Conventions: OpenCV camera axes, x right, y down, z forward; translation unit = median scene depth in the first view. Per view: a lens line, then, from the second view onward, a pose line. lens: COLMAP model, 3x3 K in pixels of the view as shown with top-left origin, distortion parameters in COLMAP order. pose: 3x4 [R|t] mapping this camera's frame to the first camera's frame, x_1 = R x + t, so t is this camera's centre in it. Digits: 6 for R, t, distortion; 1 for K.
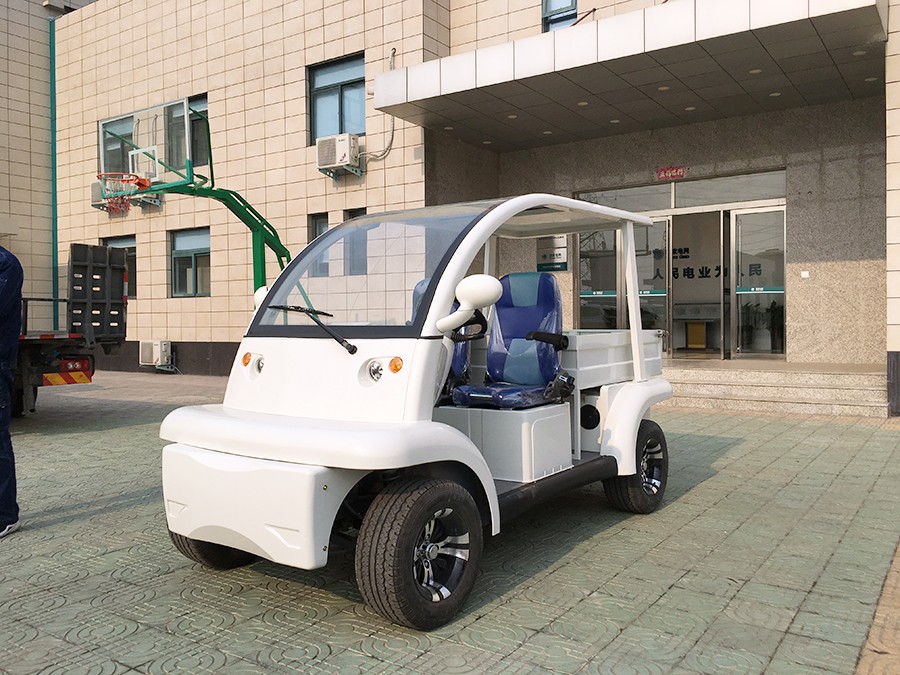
lens RADIAL K [[757.9, 0, 447.2], [0, 757.9, 332.6], [0, 0, 1]] dist [0.082298, -0.114650]
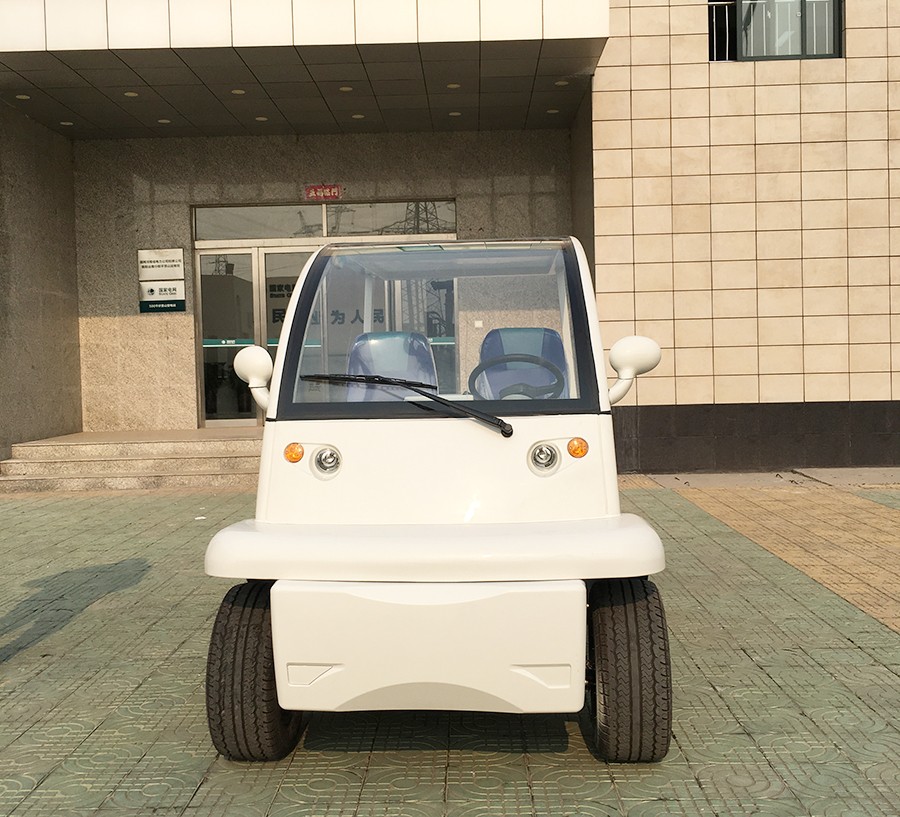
lens RADIAL K [[1016.0, 0, 448.8], [0, 1016.0, 392.1], [0, 0, 1]] dist [0.048227, -0.019353]
pose [[0.837848, -0.026445, 0.545263, -0.680114], [0.025348, 0.999633, 0.009532, -0.026974], [-0.545315, 0.005836, 0.838211, 0.146356]]
